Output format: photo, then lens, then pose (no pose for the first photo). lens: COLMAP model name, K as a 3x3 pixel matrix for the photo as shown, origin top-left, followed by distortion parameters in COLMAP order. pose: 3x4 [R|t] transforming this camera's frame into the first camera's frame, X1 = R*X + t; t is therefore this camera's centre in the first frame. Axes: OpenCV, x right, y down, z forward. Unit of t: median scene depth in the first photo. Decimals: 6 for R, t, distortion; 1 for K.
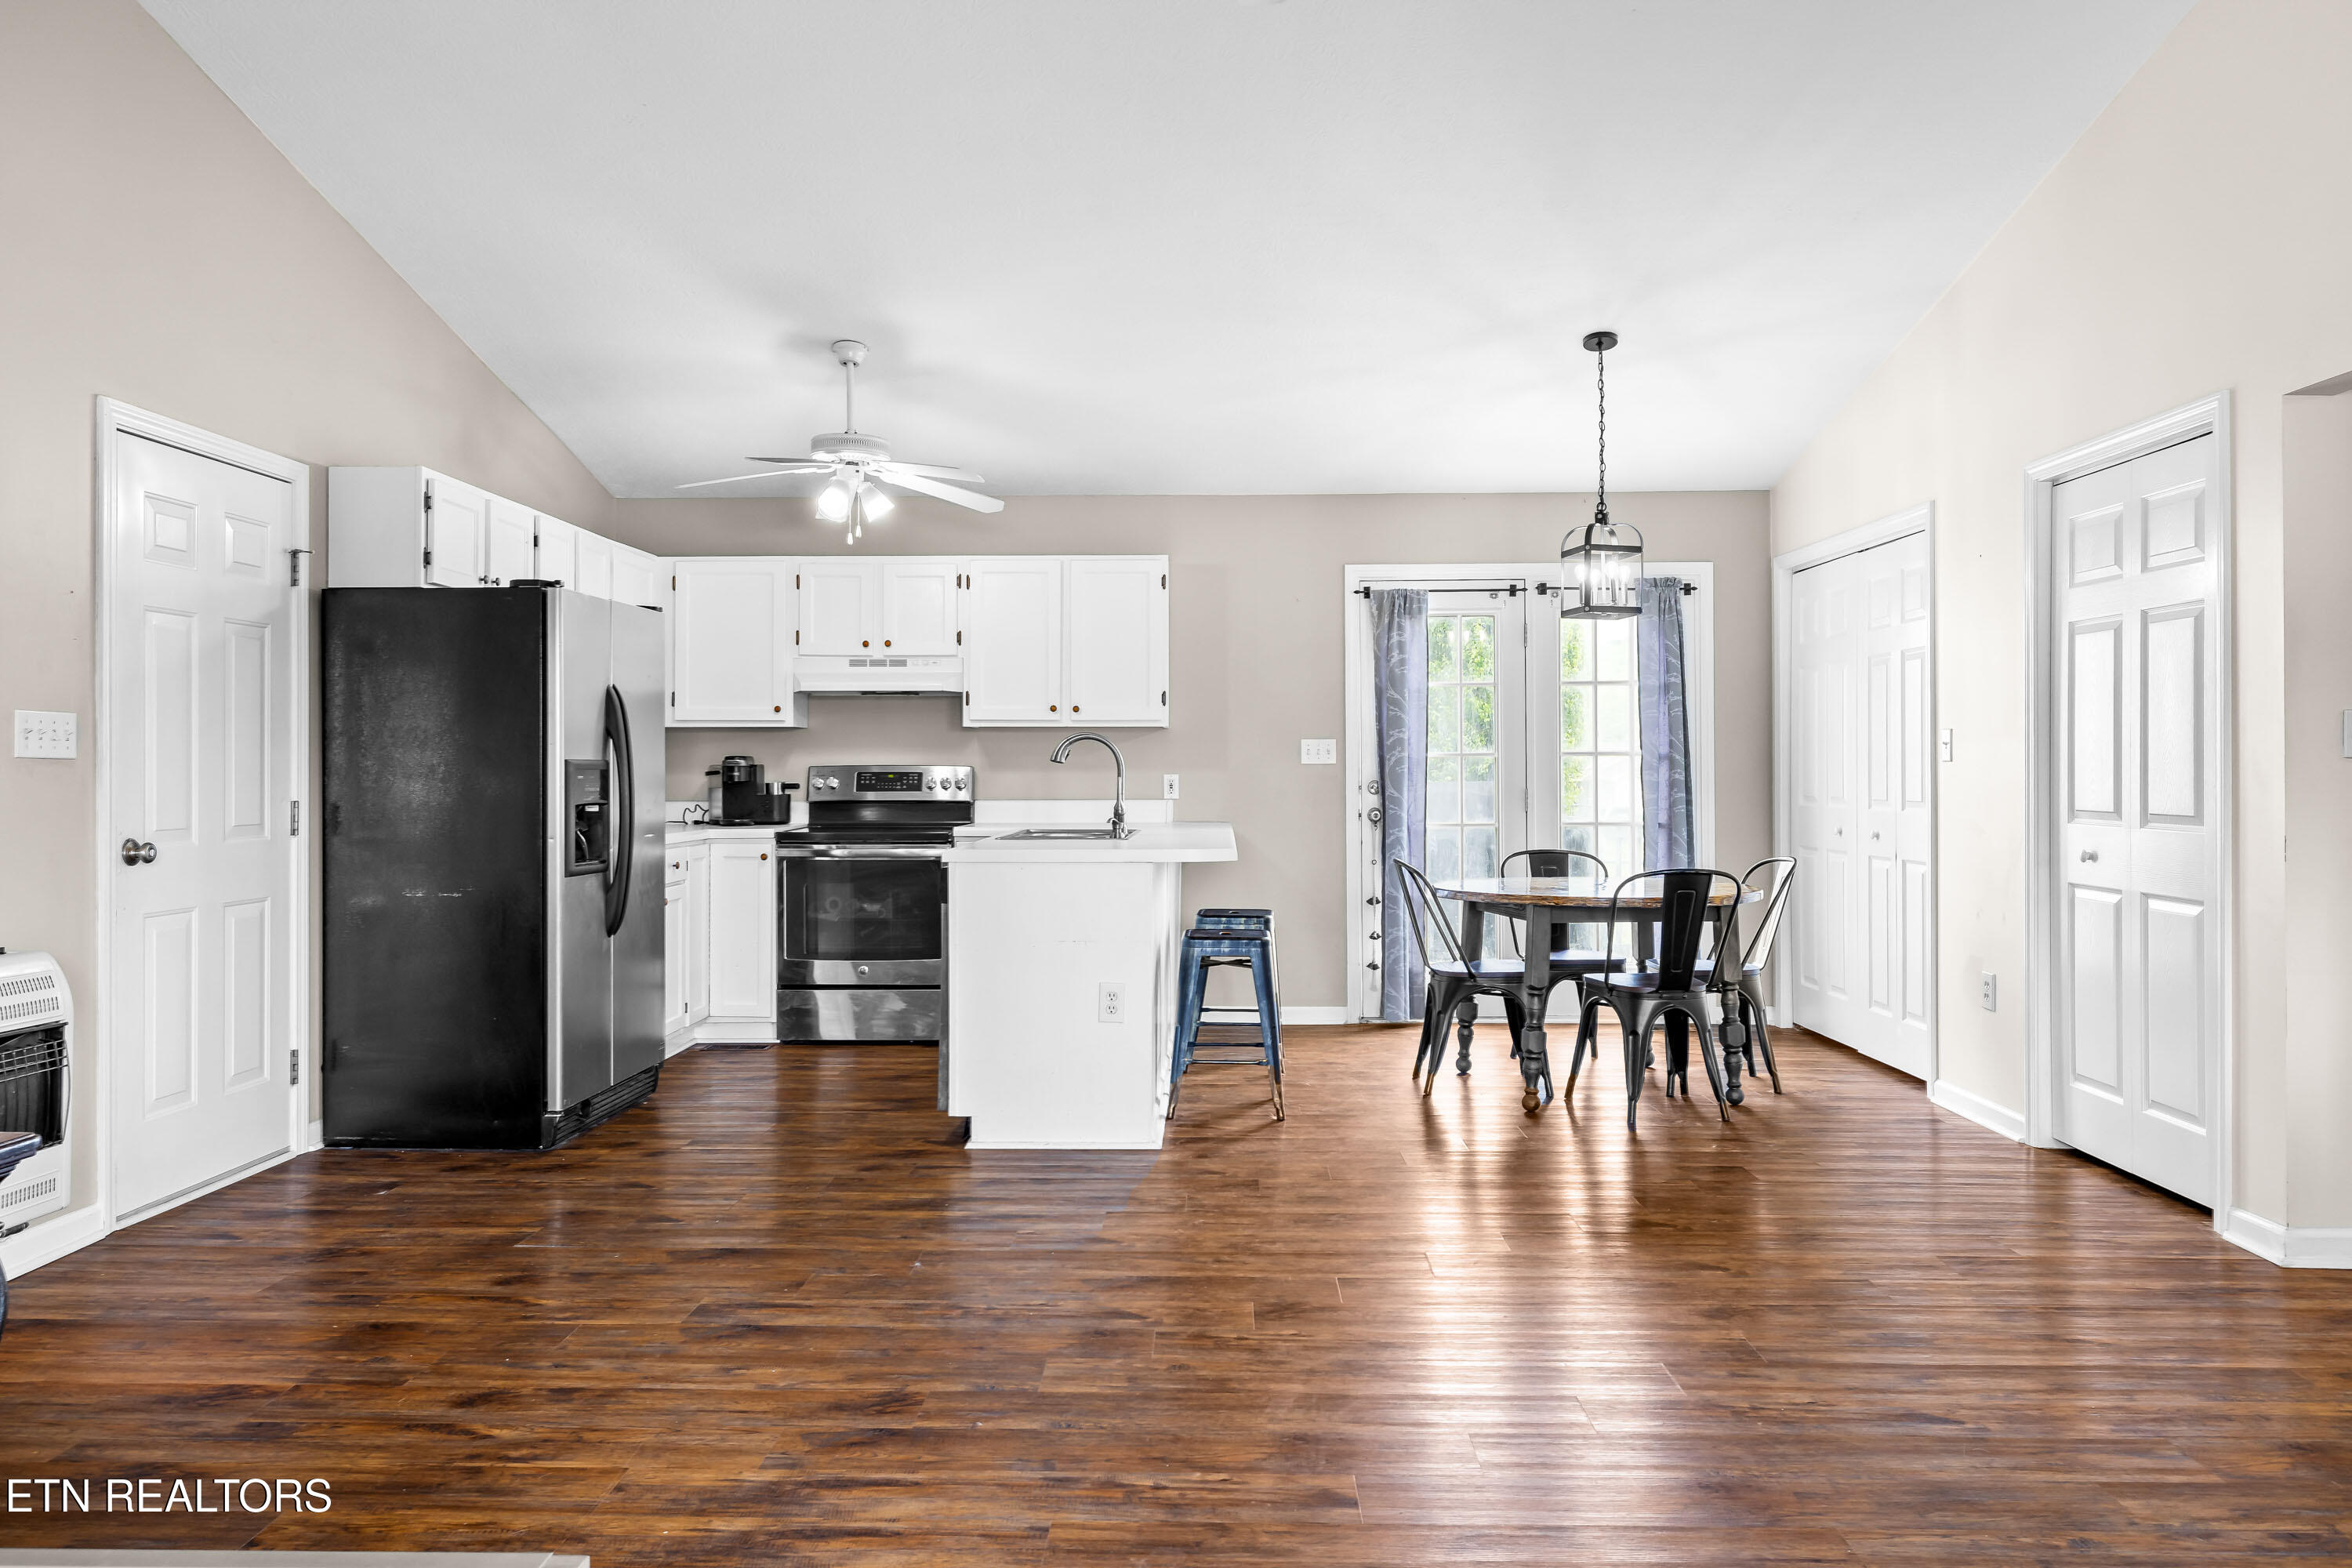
lens RADIAL K [[1658.3, 0, 1186.5], [0, 1658.3, 760.2], [0, 0, 1]] dist [0.001177, -0.001333]
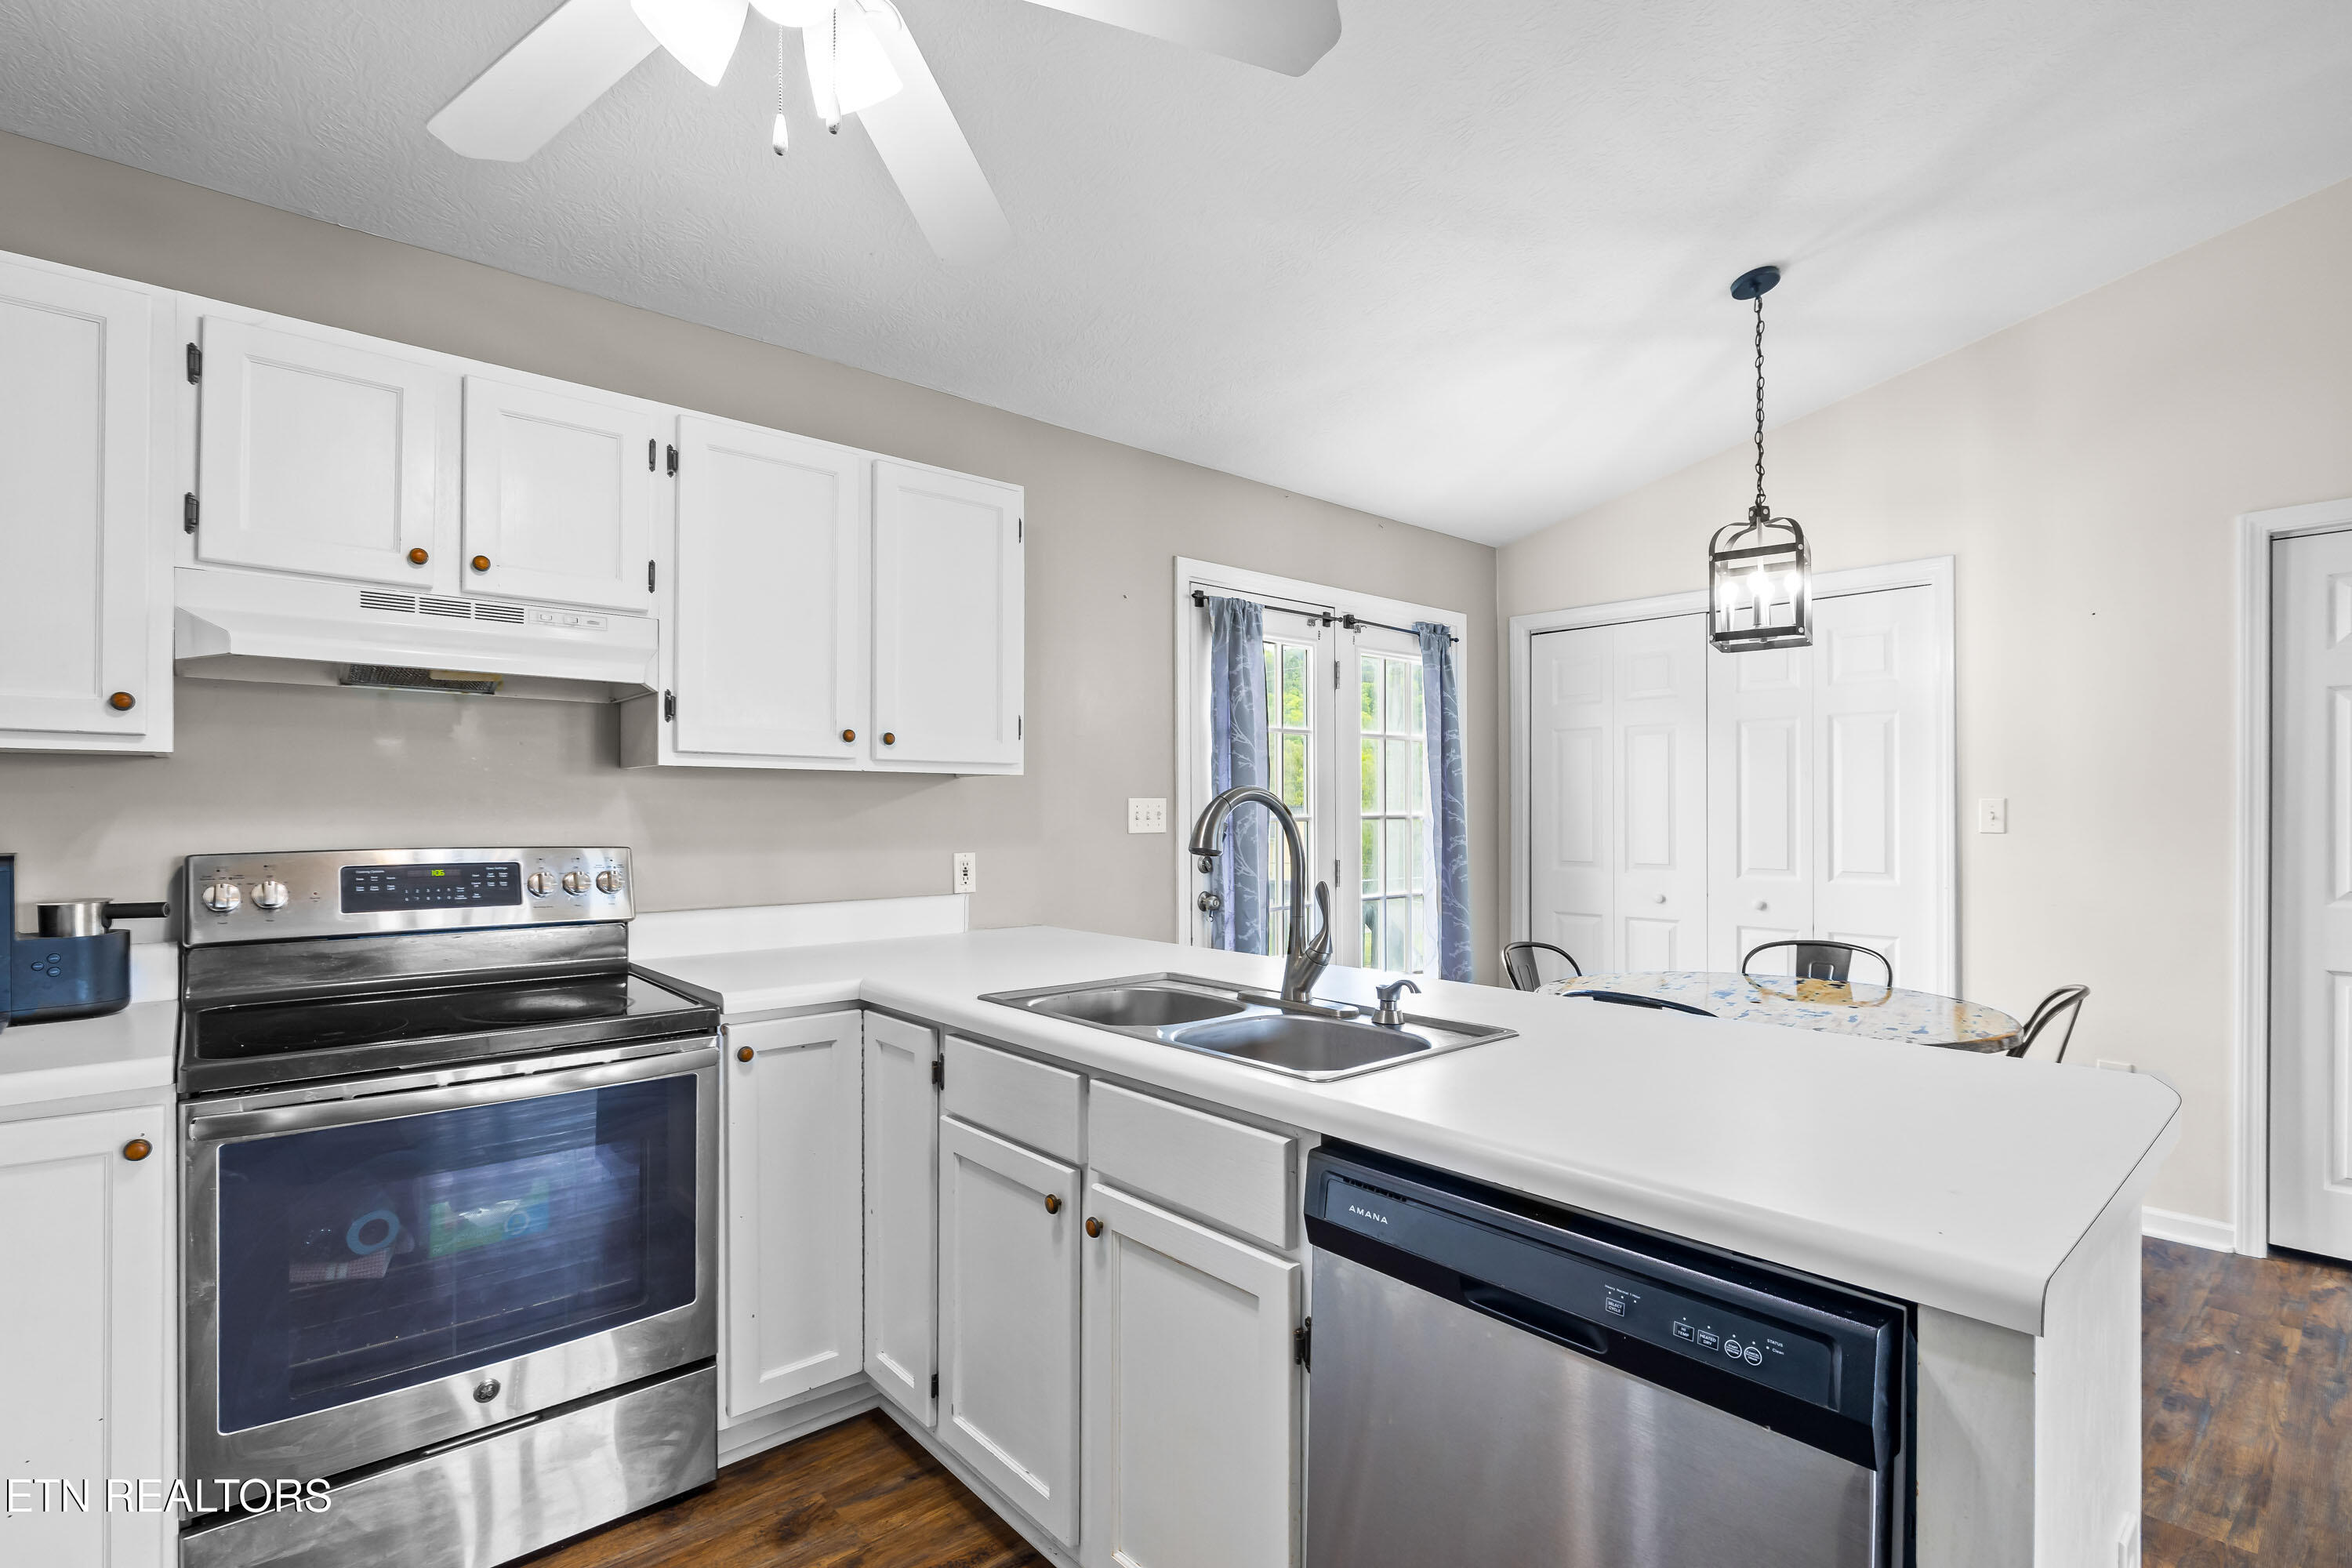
lens RADIAL K [[1119.3, 0, 1176.6], [0, 1119.3, 811.9], [0, 0, 1]] dist [-0.002229, -0.001123]
pose [[0.733150, 0.001227, 0.680066, -0.264450], [-0.005196, 0.999979, 0.003798, -0.009858], [-0.680047, -0.006318, 0.733141, 0.726463]]
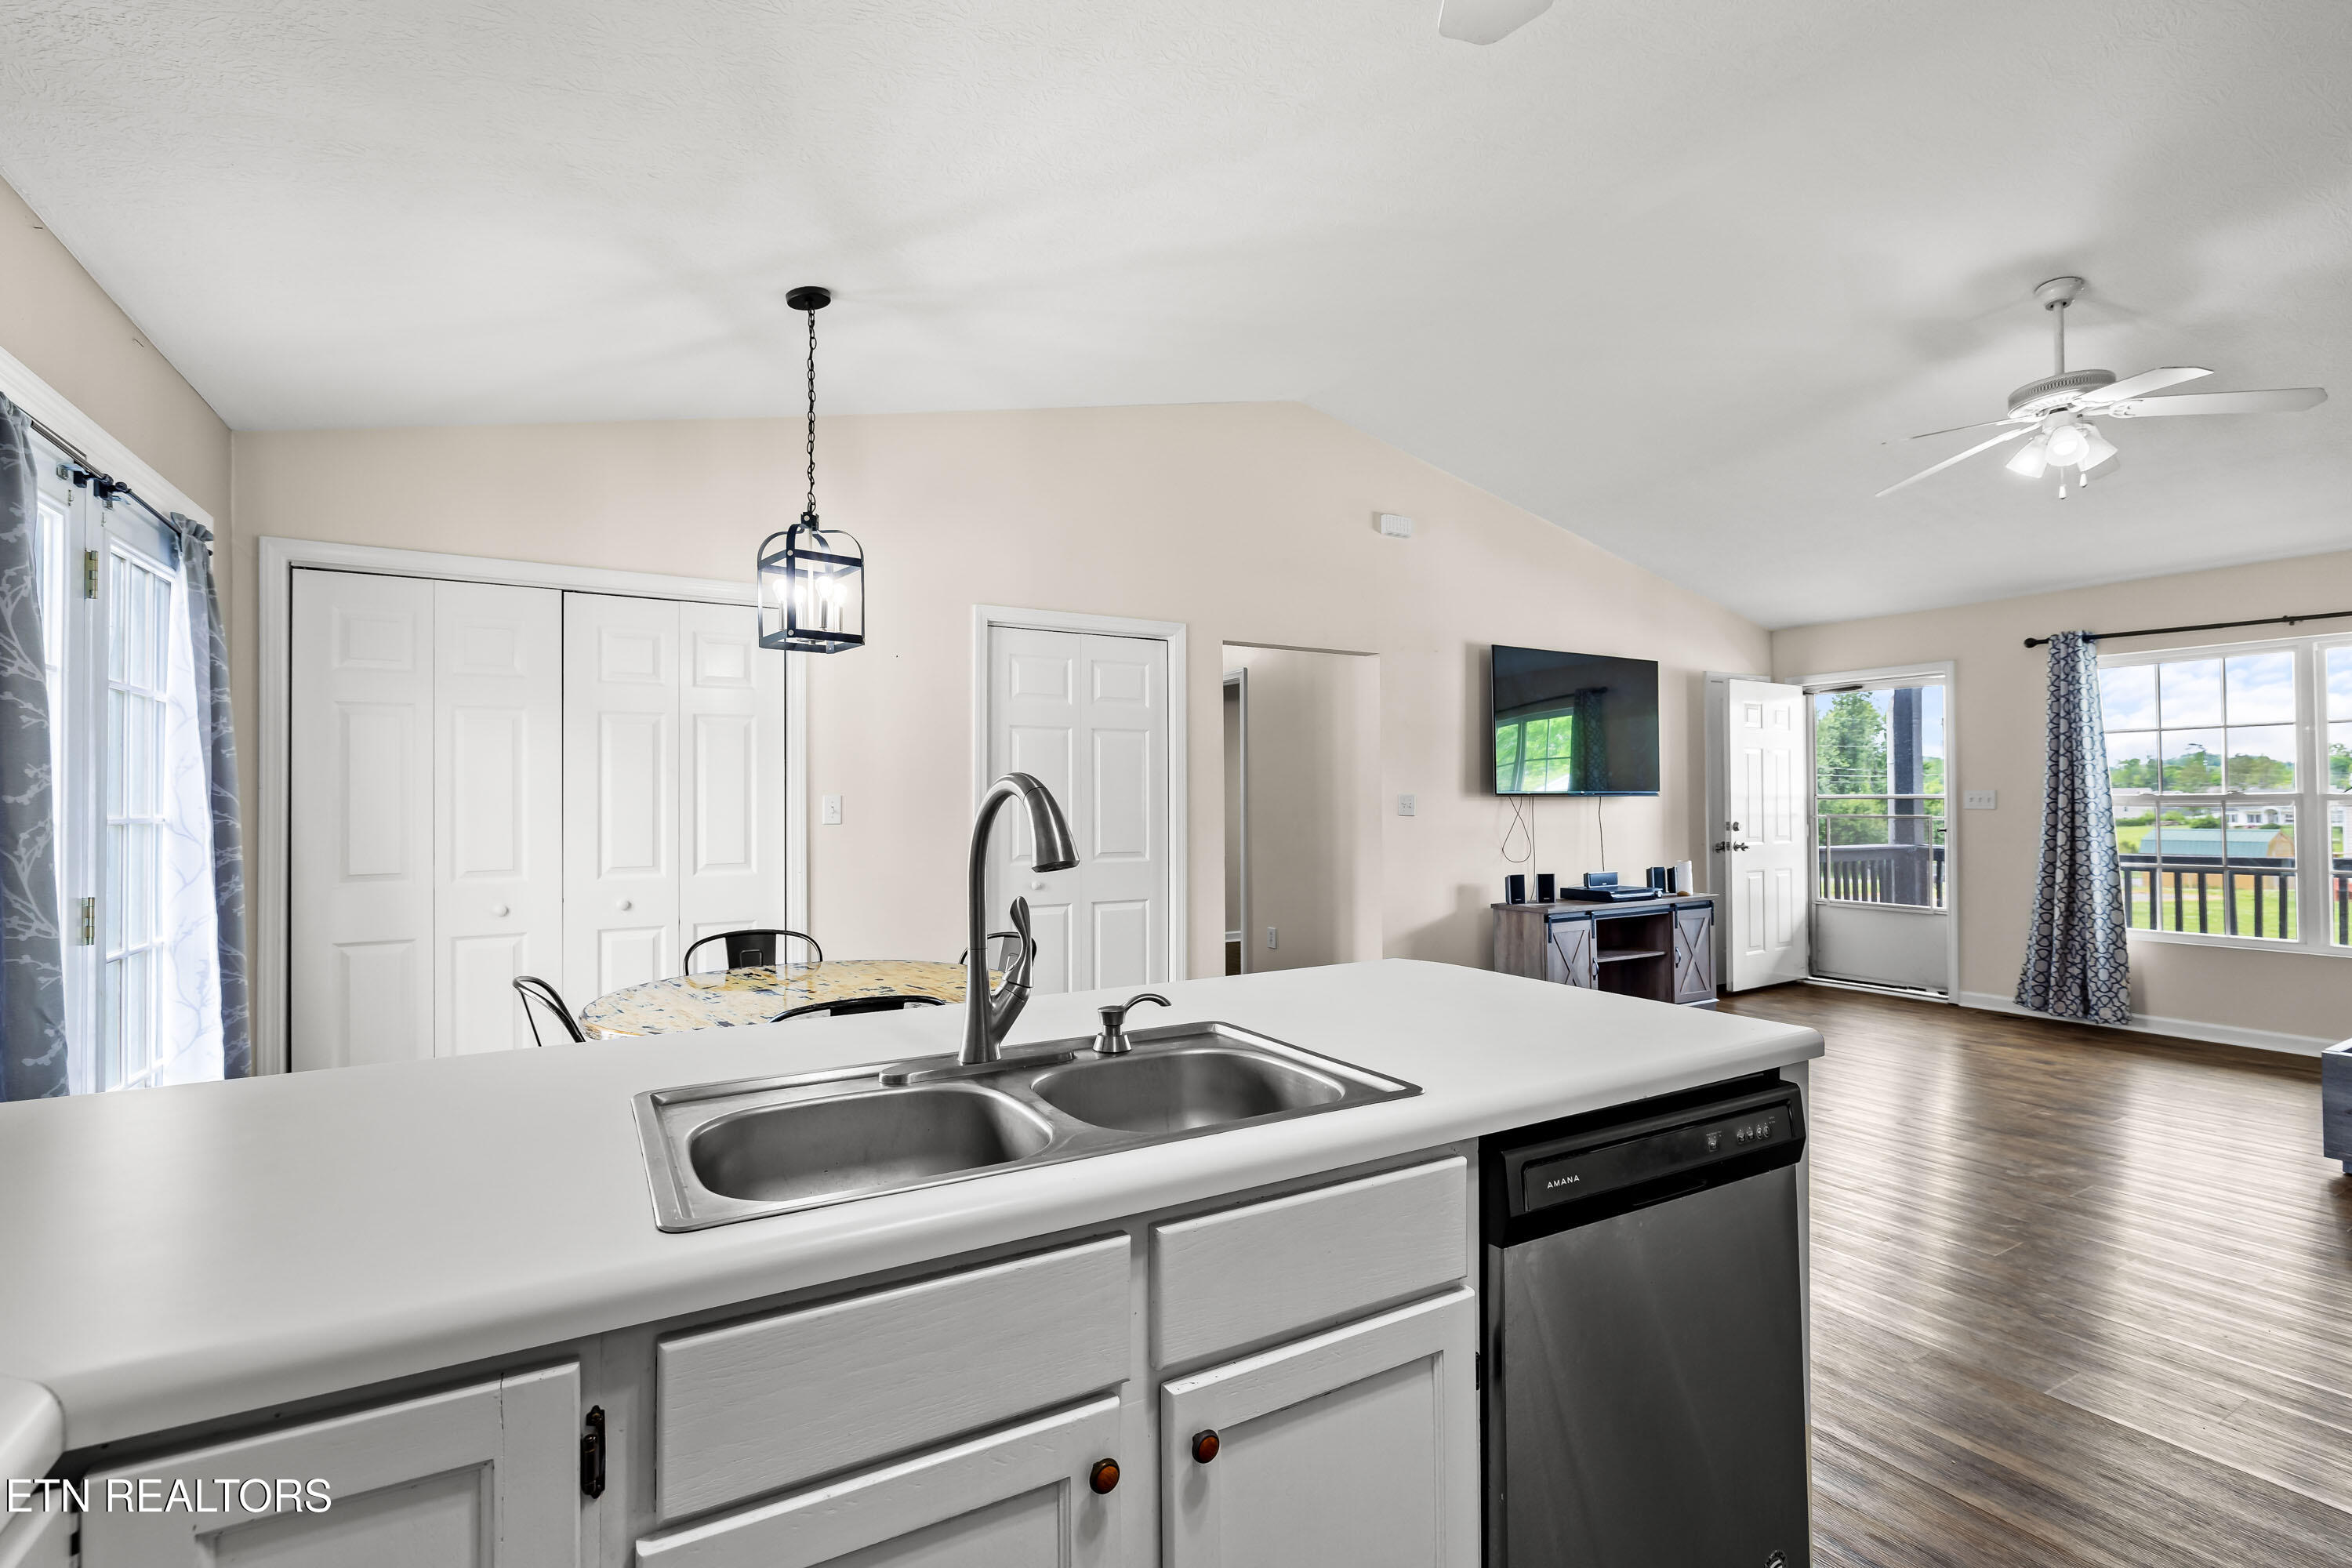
lens RADIAL K [[1051.6, 0, 1176.0], [0, 1051.6, 784.0], [0, 0, 1]] dist [-0.001987, -0.000021]
pose [[-0.522956, 0.019506, 0.852137, -0.238130], [0.003185, 0.999776, -0.020931, -0.009497], [-0.852354, -0.008232, -0.522901, 1.008142]]
